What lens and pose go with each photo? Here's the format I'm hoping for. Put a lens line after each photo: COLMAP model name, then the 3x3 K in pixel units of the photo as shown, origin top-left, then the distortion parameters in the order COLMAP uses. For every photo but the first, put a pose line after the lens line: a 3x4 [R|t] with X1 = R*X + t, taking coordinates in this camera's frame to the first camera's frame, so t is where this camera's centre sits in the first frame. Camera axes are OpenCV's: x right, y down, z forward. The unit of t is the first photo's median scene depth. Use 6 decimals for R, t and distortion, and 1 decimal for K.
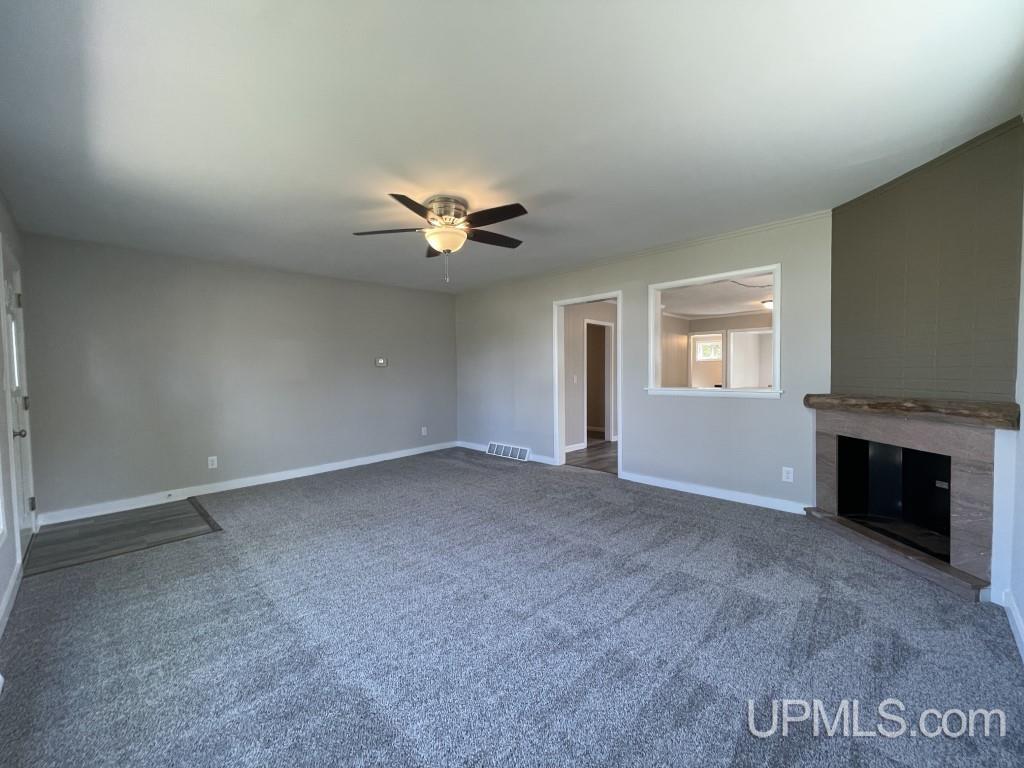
lens RADIAL K [[412.0, 0, 509.5], [0, 412.0, 400.0], [0, 0, 1]] dist [-0.000393, 0.000304]
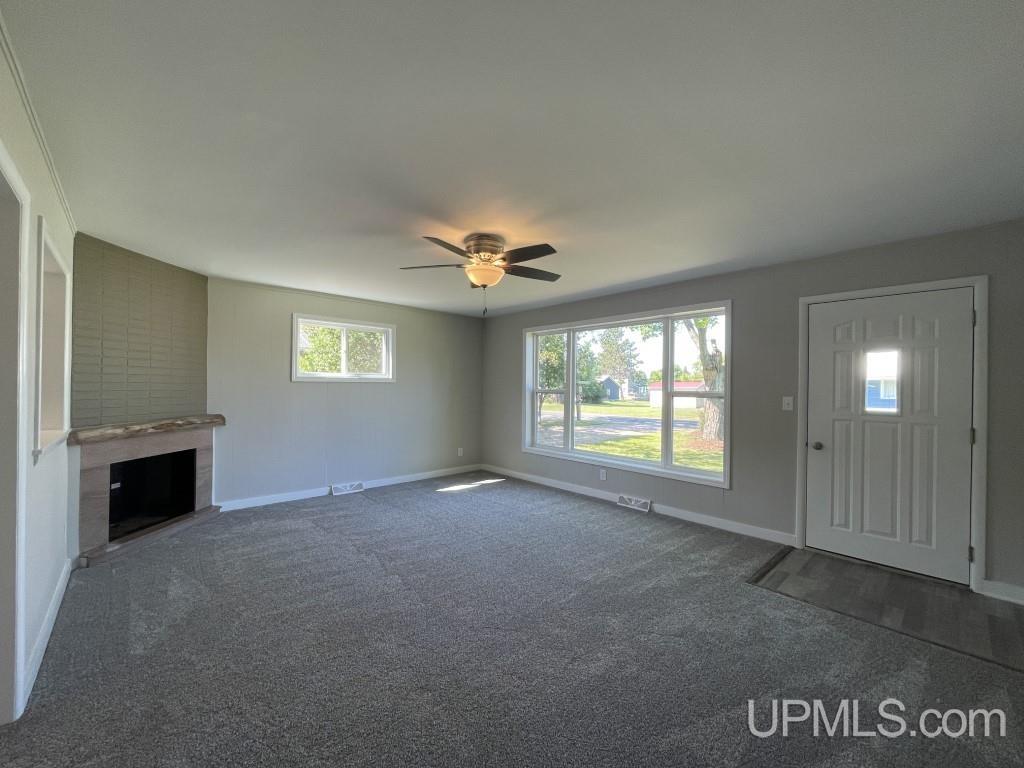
lens RADIAL K [[412.7, 0, 509.1], [0, 412.7, 386.0], [0, 0, 1]] dist [-0.002473, 0.000158]
pose [[-0.998515, 0.005669, 0.054177, -0.263626], [0.009193, 0.997841, 0.065029, -0.171815], [-0.053692, 0.065431, -0.996412, 2.009528]]
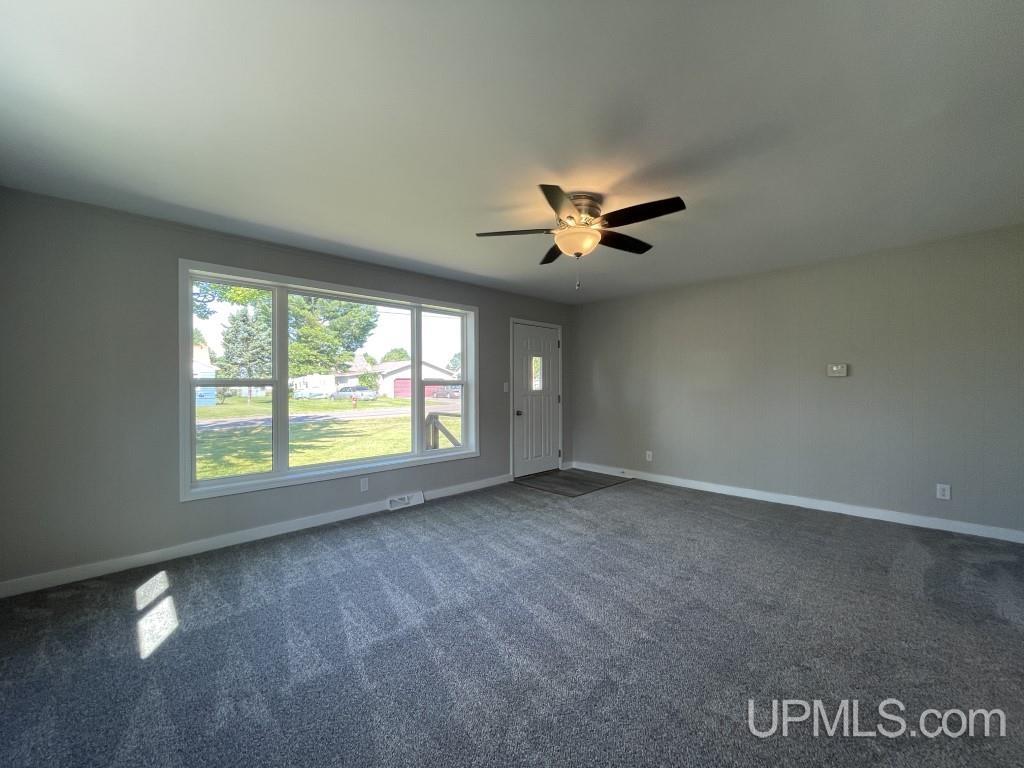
lens RADIAL K [[412.7, 0, 509.1], [0, 412.7, 386.0], [0, 0, 1]] dist [-0.002473, 0.000158]
pose [[-0.035357, 0.021160, -0.999151, 0.747354], [-0.063865, 0.997684, 0.023389, -0.085099], [0.997332, 0.064638, -0.033924, 0.871958]]
